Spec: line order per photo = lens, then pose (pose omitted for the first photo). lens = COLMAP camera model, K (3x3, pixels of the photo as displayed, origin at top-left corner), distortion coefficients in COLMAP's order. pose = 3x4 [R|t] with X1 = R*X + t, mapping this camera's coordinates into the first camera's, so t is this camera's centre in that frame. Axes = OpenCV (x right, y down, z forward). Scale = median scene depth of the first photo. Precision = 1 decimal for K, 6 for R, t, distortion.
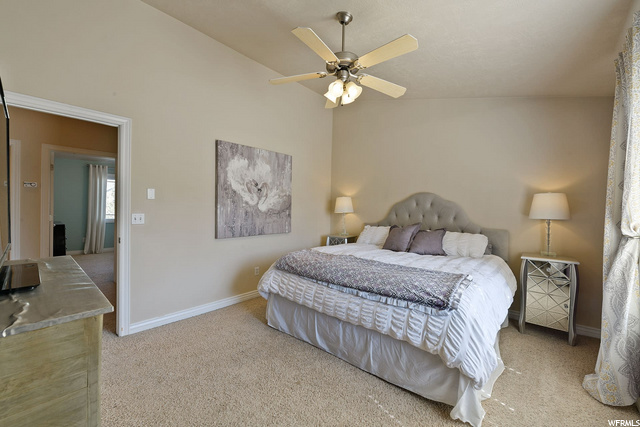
lens RADIAL K [[281.6, 0, 320.0], [0, 281.6, 213.5], [0, 0, 1]] dist [-0.000801, -0.000205]
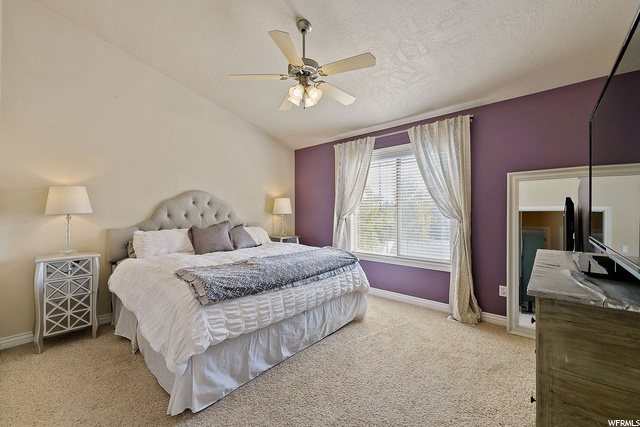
lens RADIAL K [[260.7, 0, 320.0], [0, 260.7, 213.5], [0, 0, 1]] dist [0.000191, 0.000059]
pose [[-0.045559, -0.014927, 0.998850, -0.839052], [0.025928, 0.999534, 0.016120, 0.000328], [-0.998625, 0.026633, -0.045150, 0.921146]]
